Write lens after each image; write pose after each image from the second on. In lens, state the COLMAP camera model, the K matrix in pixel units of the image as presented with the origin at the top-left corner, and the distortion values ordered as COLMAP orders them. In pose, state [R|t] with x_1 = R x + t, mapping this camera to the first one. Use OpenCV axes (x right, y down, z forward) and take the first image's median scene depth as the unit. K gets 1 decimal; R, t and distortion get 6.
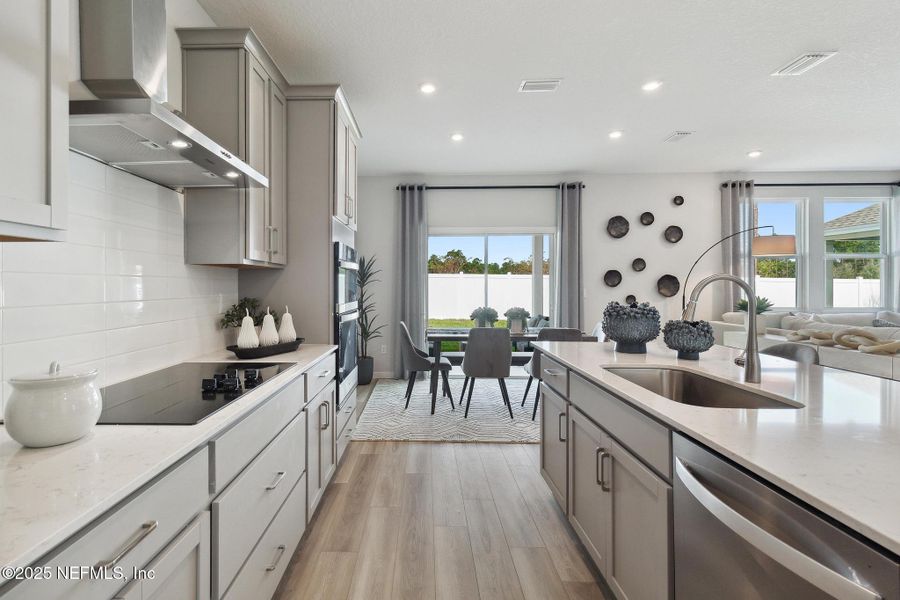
lens RADIAL K [[442.6, 0, 409.4], [0, 442.6, 284.9], [0, 0, 1]] dist [0.000618, -0.000015]
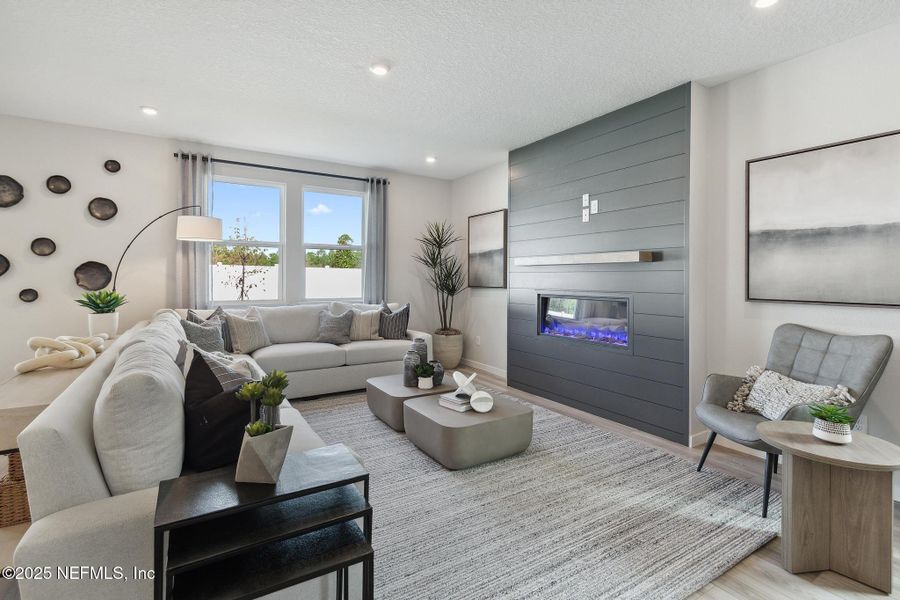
lens RADIAL K [[422.8, 0, 452.5], [0, 422.8, 278.0], [0, 0, 1]] dist [0.002704, 0.000548]
pose [[0.830097, 0.004322, 0.557603, 0.691012], [-0.005322, 0.999986, 0.000172, 0.002119], [-0.557594, -0.003111, 0.830108, 0.051576]]
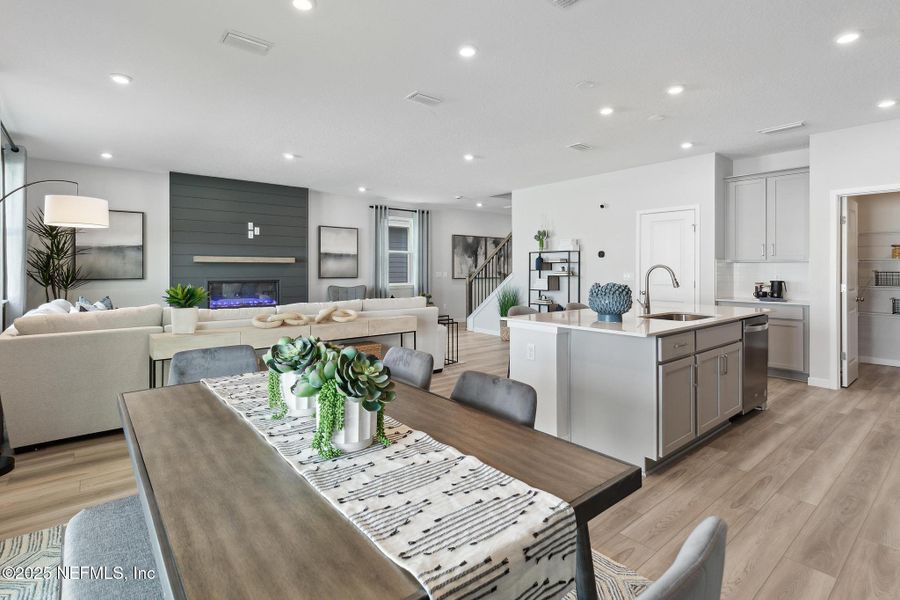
lens RADIAL K [[429.3, 0, 444.5], [0, 429.3, 271.5], [0, 0, 1]] dist [0.002158, 0.000534]
pose [[-0.651248, -0.001361, 0.758864, -0.052944], [0.001314, 0.999995, 0.002921, 0.002176], [-0.758864, 0.002899, -0.651243, 0.892309]]
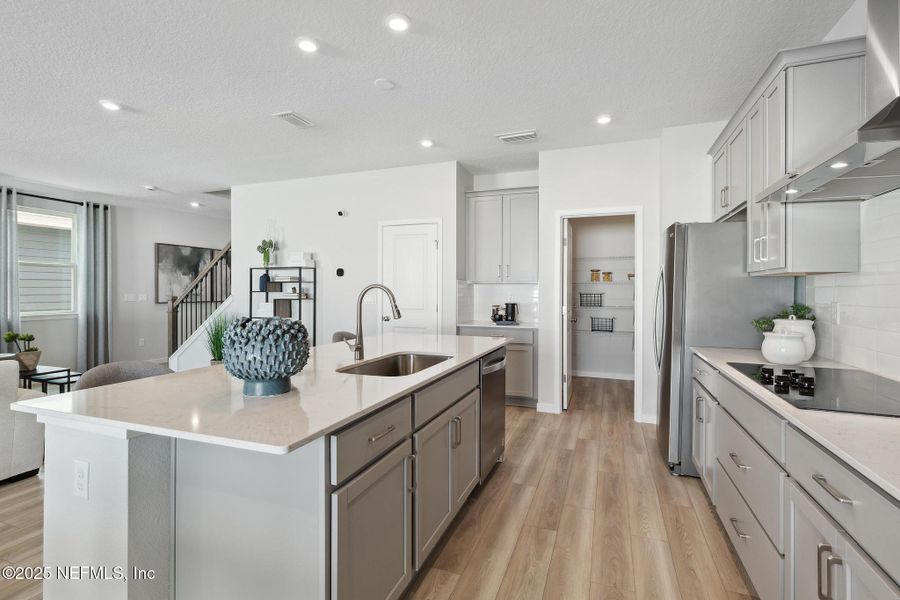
lens RADIAL K [[416.6, 0, 450.0], [0, 416.6, 300.0], [0, 0, 1]] dist [0.000711, 0.000212]
pose [[-0.944800, -0.007110, 0.327569, 0.016882], [-0.000218, 0.999778, 0.021069, 0.001197], [-0.327646, 0.019835, -0.944592, 0.613091]]
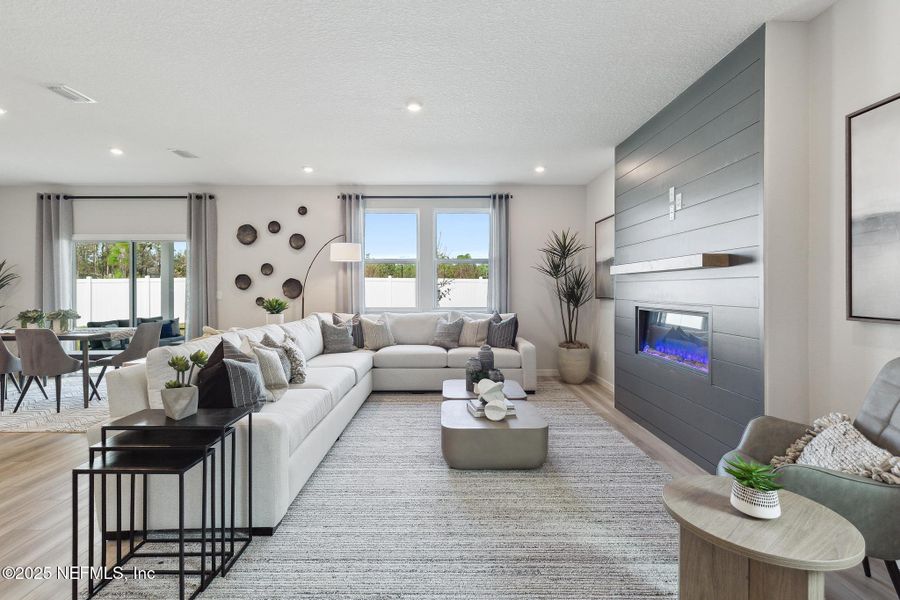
lens RADIAL K [[426.0, 0, 451.1], [0, 426.0, 288.5], [0, 0, 1]] dist [0.001810, 0.000190]
pose [[0.999139, -0.000609, 0.041485, 0.932152], [0.000619, 1.000000, -0.000210, 0.002275], [-0.041485, 0.000236, 0.999139, -0.066106]]
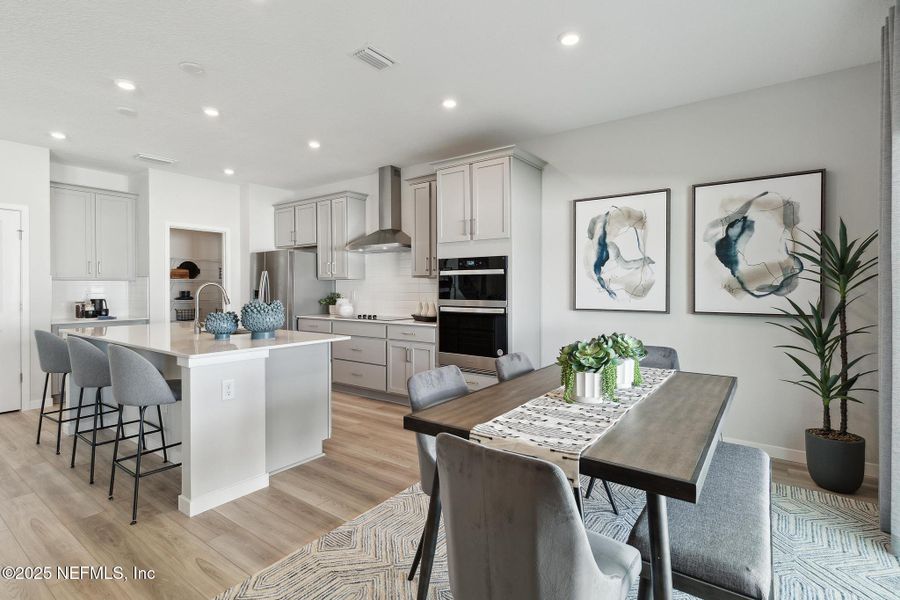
lens RADIAL K [[435.7, 0, 453.4], [0, 435.7, 289.5], [0, 0, 1]] dist [0.002362, 0.000275]
pose [[-0.561470, 0.002902, -0.827492, 0.507597], [-0.000287, 0.999993, 0.003701, 0.002587], [0.827497, 0.002316, -0.561465, 0.891905]]
